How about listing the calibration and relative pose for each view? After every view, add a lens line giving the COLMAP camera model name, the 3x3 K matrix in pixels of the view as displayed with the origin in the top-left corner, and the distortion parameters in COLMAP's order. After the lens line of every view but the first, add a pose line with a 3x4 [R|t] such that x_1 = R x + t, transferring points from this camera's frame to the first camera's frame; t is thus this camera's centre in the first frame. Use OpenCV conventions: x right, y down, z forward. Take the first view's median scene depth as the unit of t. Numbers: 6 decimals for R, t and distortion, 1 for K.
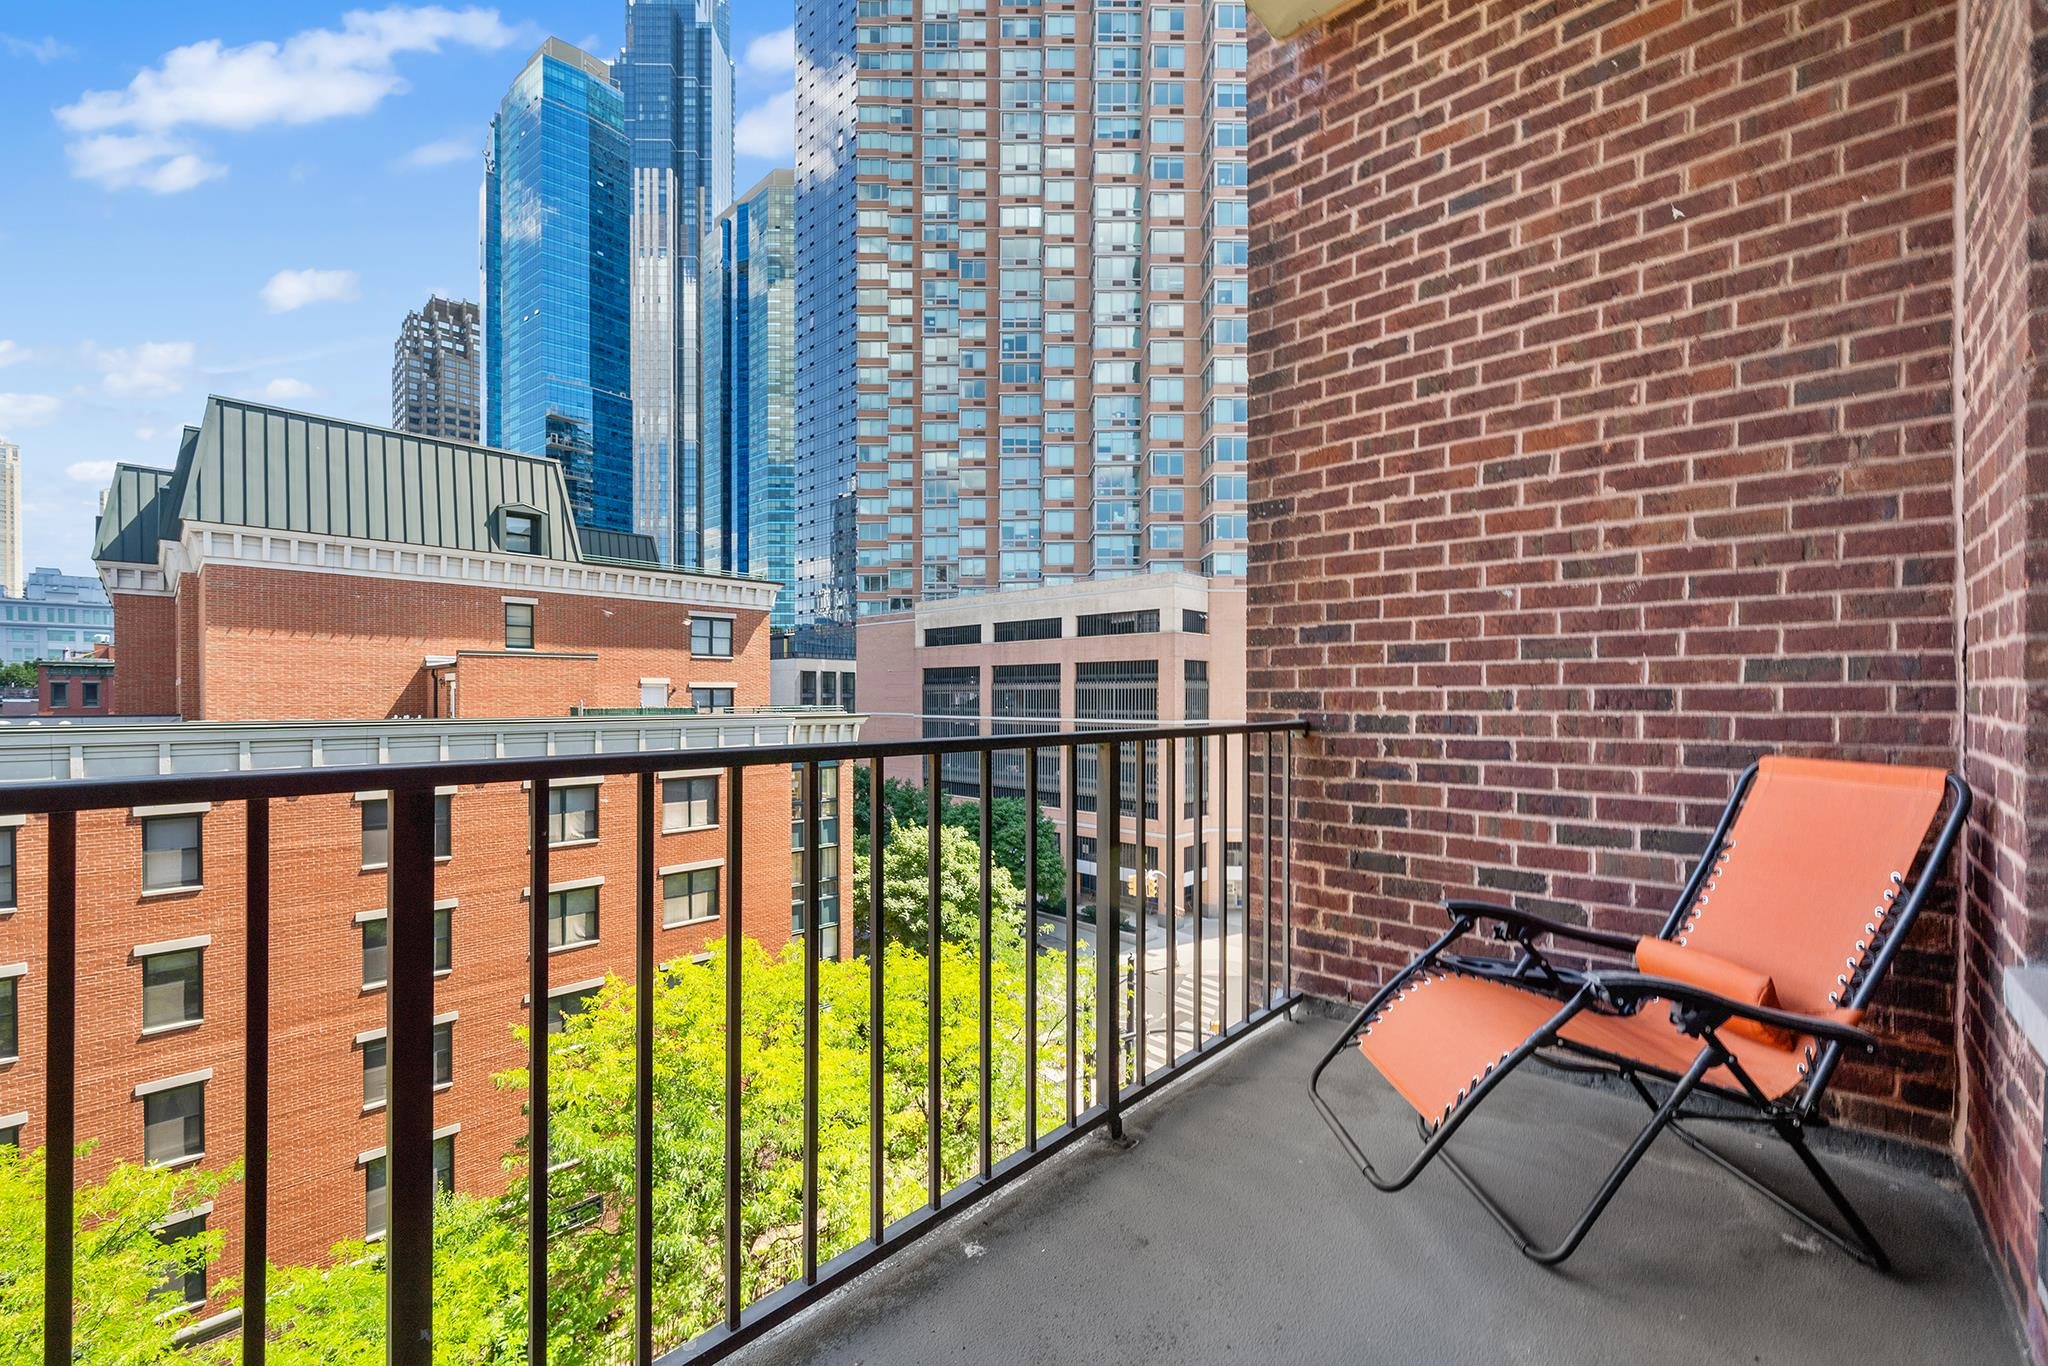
lens RADIAL K [[832.4, 0, 1016.6], [0, 832.4, 694.6], [0, 0, 1]] dist [0.000940, 0.000003]
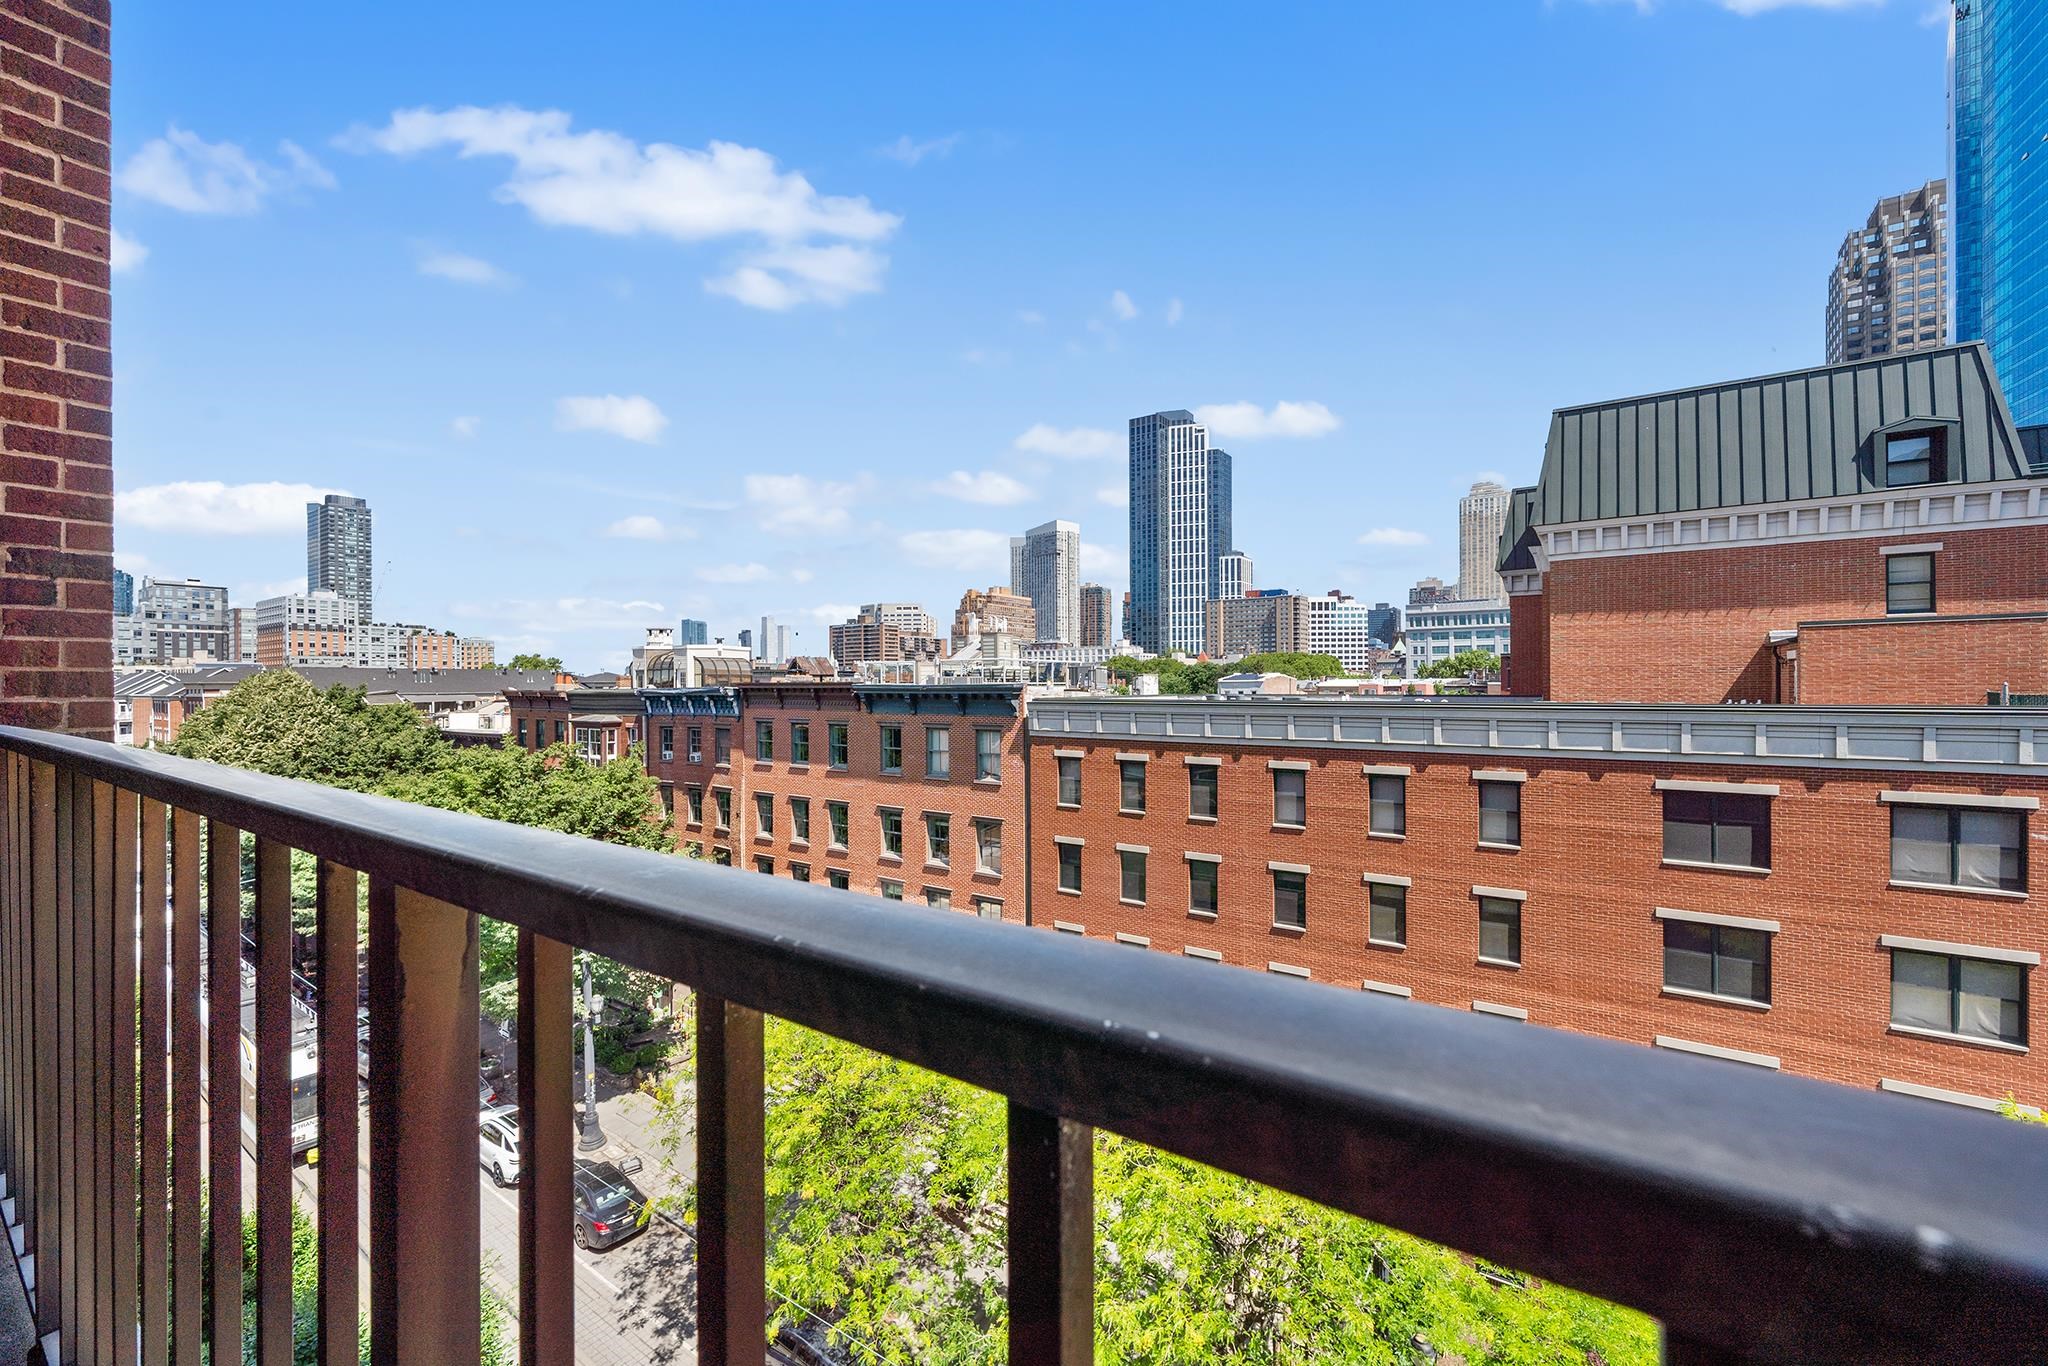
lens RADIAL K [[832.4, 0, 1015.3], [0, 832.4, 682.4], [0, 0, 1]] dist [0.000940, 0.000003]
pose [[0.146379, 0.000380, -0.989229, 0.027660], [0.008260, 0.999965, 0.001606, -0.000939], [0.989194, -0.008406, 0.146371, 0.099684]]
